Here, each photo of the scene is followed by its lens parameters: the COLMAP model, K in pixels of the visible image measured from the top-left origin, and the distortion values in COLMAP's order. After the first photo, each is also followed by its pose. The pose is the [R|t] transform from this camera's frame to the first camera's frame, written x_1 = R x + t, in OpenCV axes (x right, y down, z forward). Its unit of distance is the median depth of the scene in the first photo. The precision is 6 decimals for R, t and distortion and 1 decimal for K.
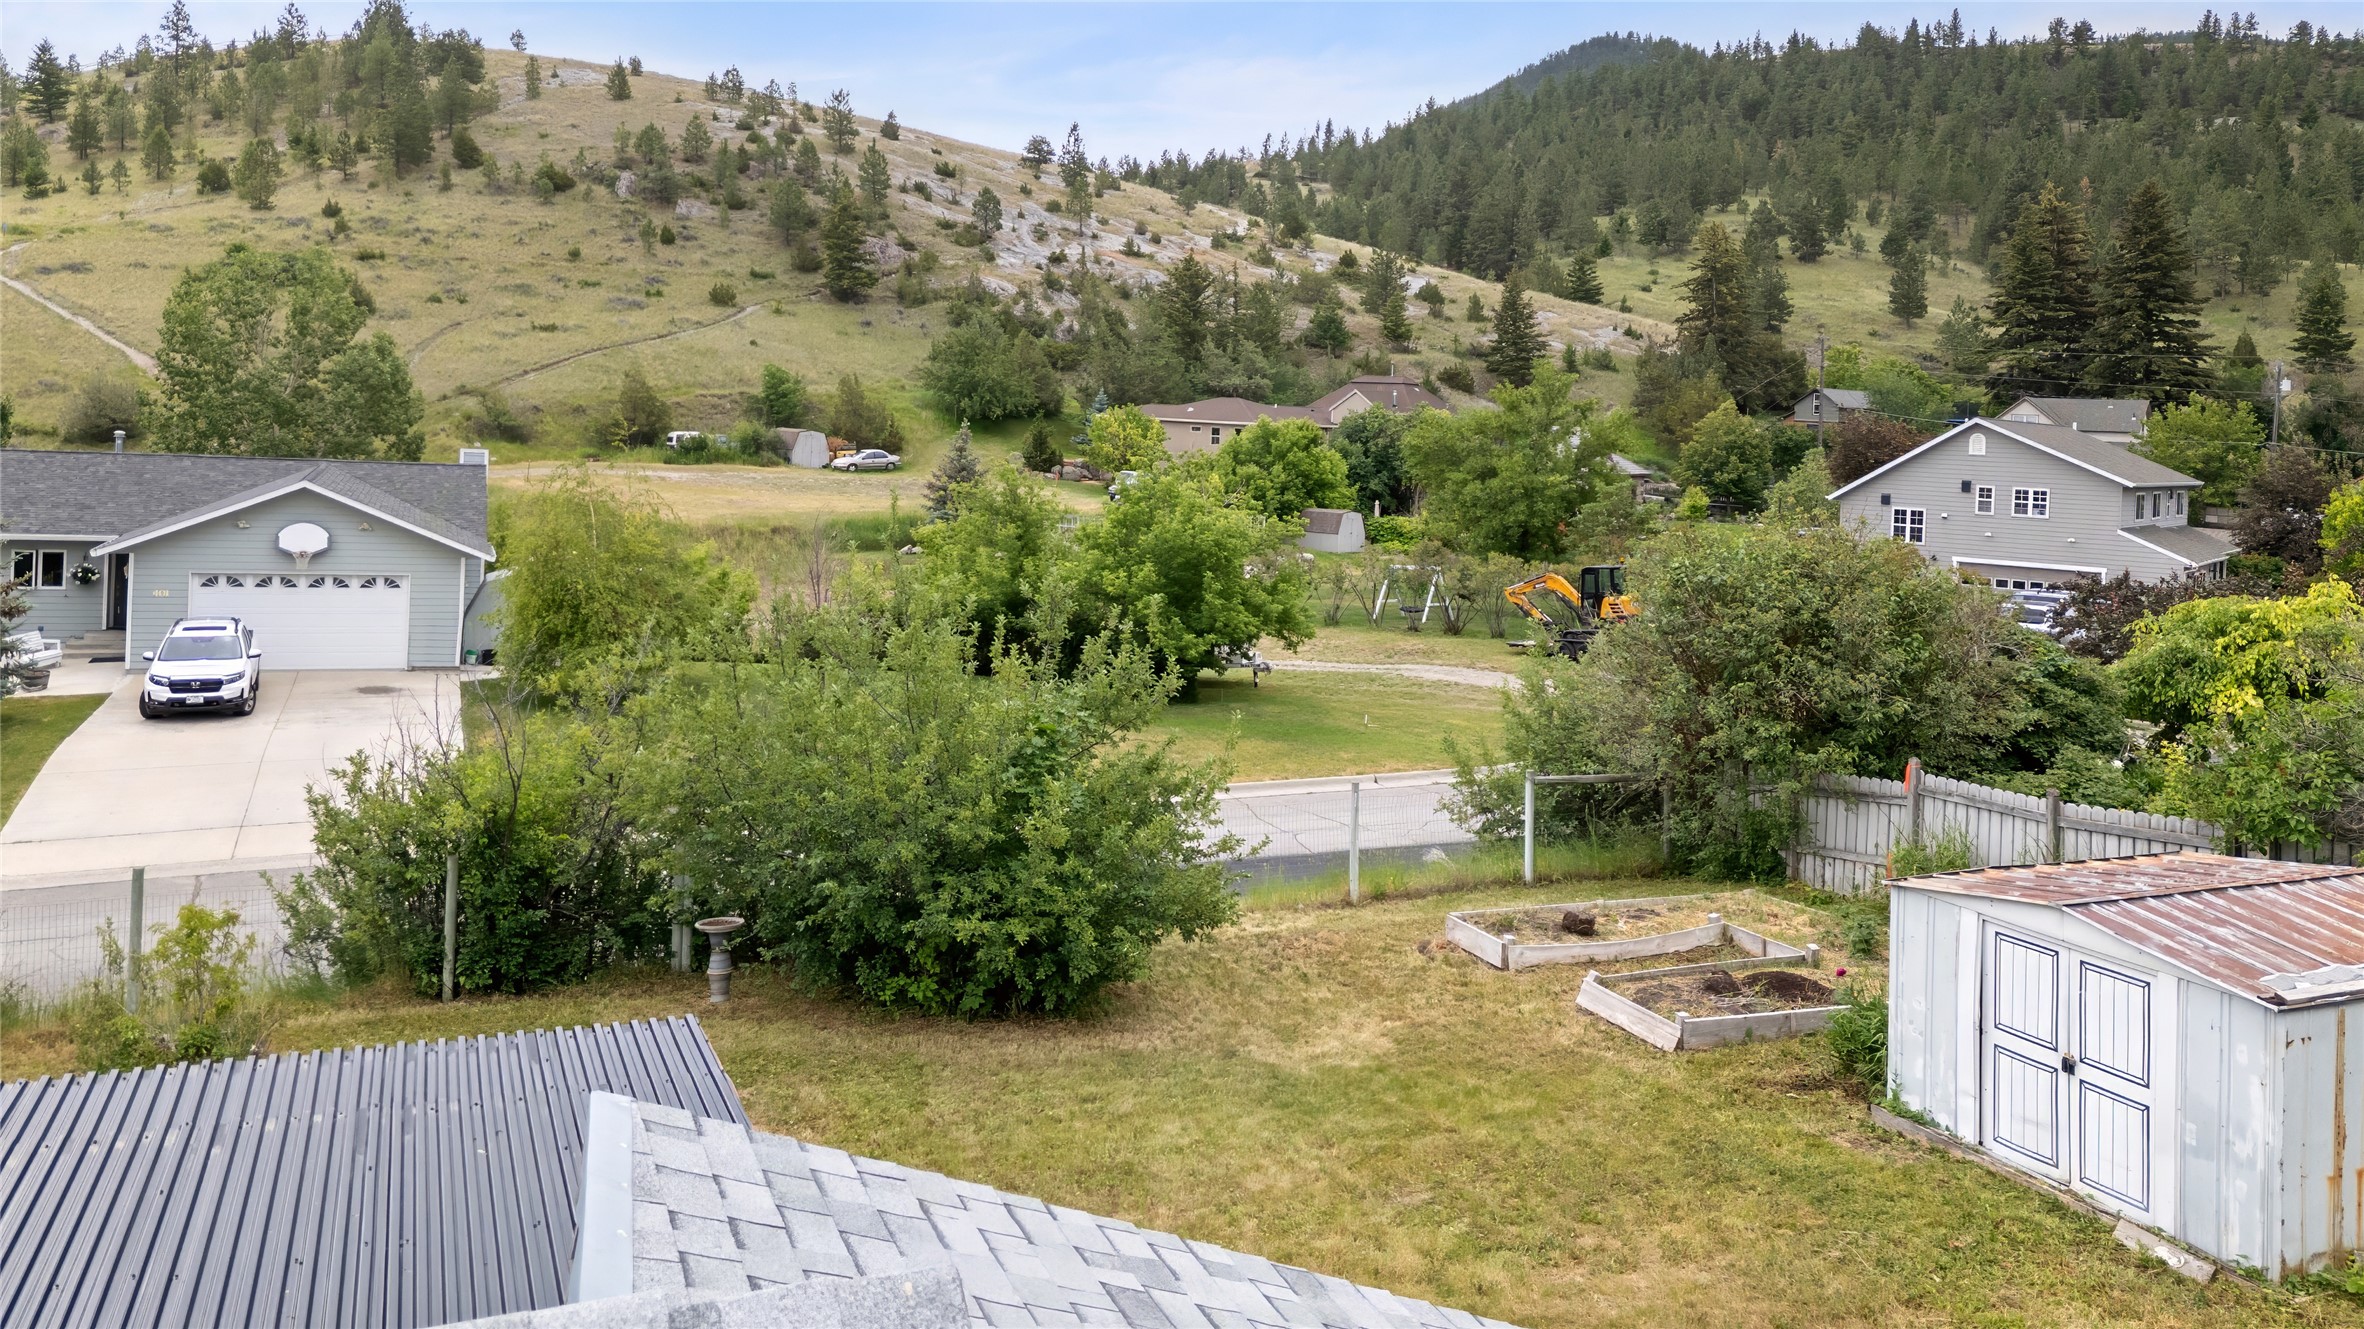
lens RADIAL K [[1787.7, 0, 1145.2], [0, 1787.7, 462.0], [0, 0, 1]] dist [0.087496, -0.127647]
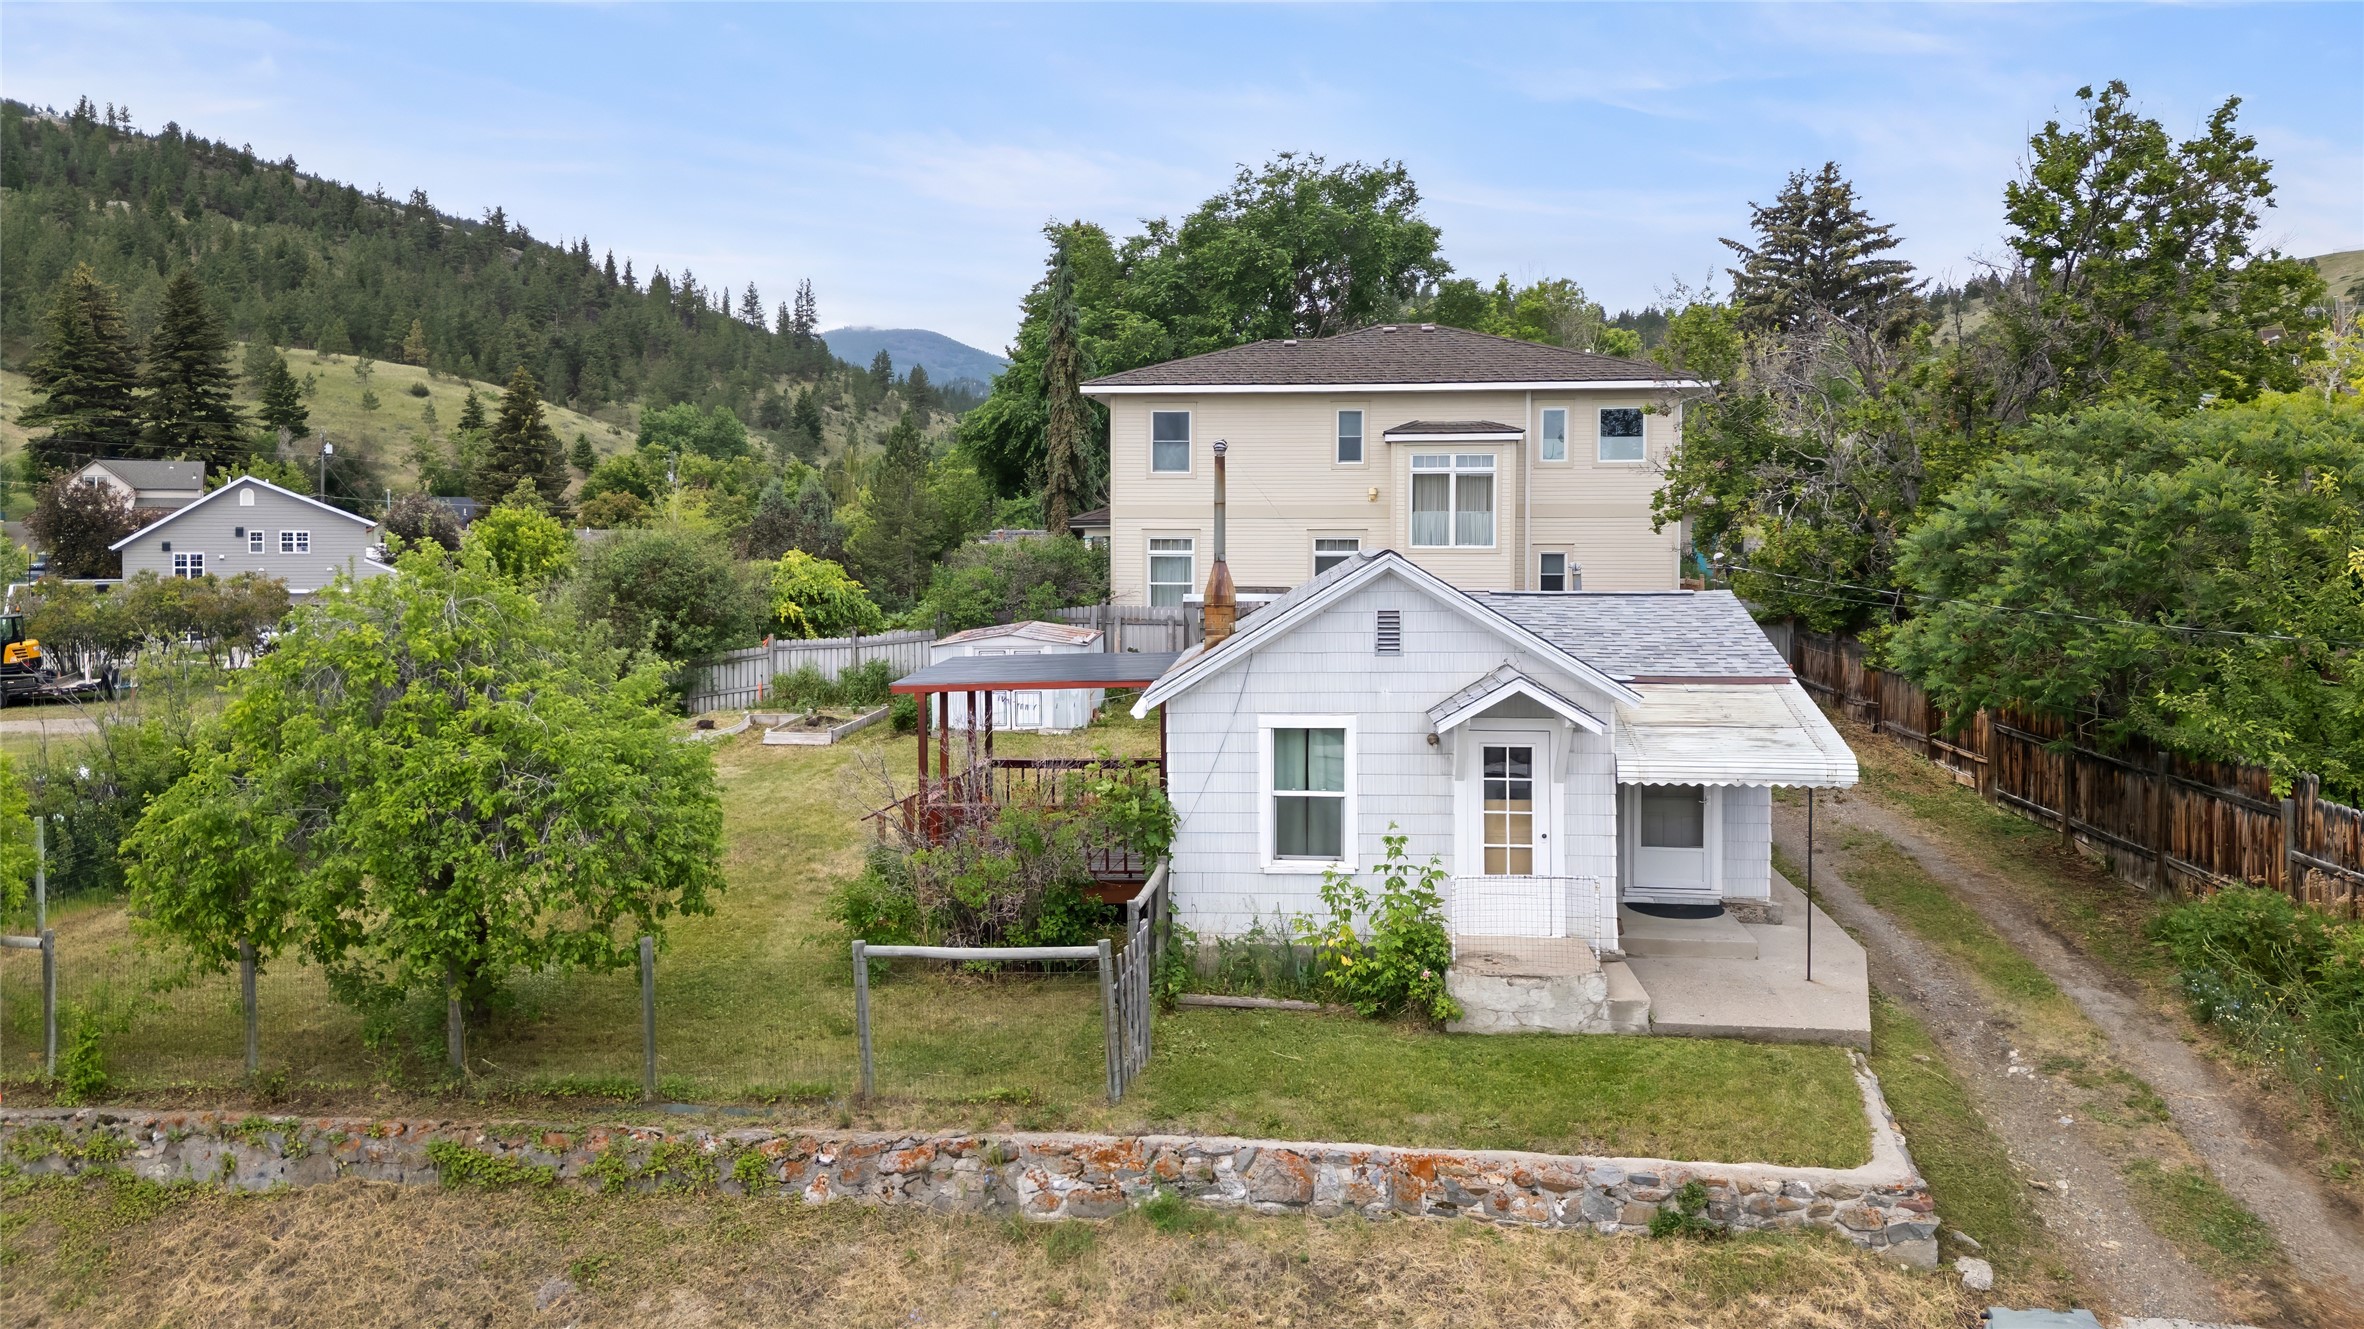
lens RADIAL K [[1665.5, 0, 1169.6], [0, 1665.5, 564.6], [0, 0, 1]] dist [0.080269, -0.077424]
pose [[0.438329, -0.065140, 0.896451, -0.117295], [0.041035, 0.997781, 0.052438, 0.000416], [-0.897878, 0.013801, 0.440029, -0.027855]]
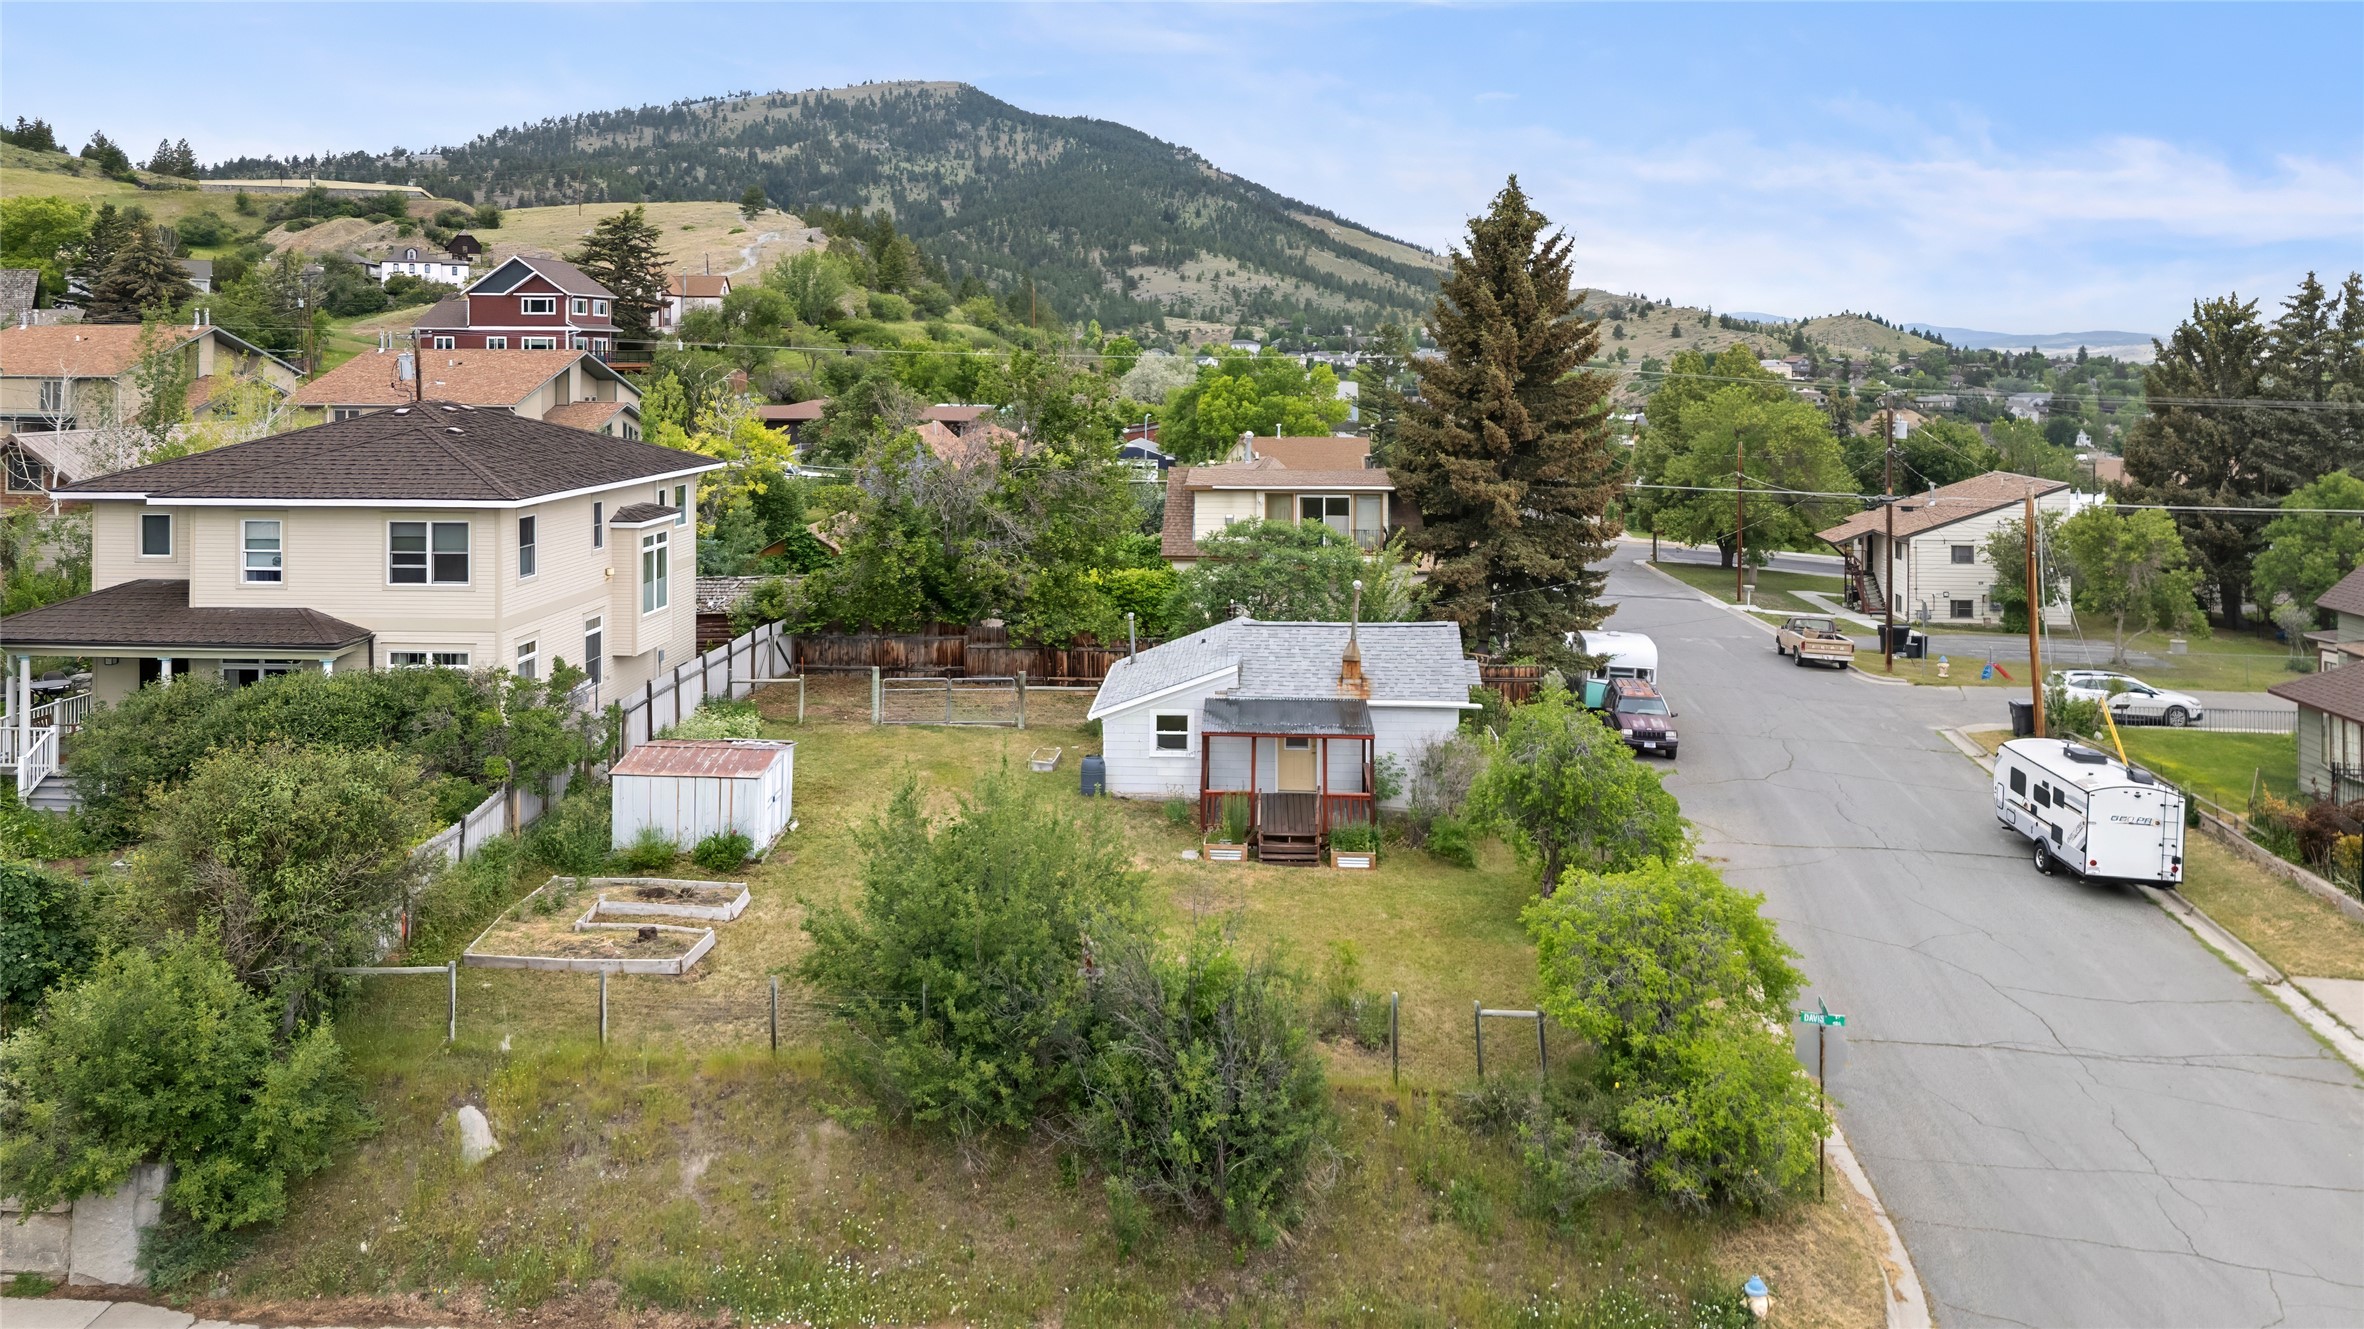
lens RADIAL K [[1695.7, 0, 1167.2], [0, 1695.7, 536.5], [0, 0, 1]] dist [0.028366, 0.001033]
pose [[-0.909430, -0.088460, 0.406339, -0.086456], [-0.031431, 0.988940, 0.144946, -0.038926], [-0.414667, 0.119046, -0.902153, 0.223680]]
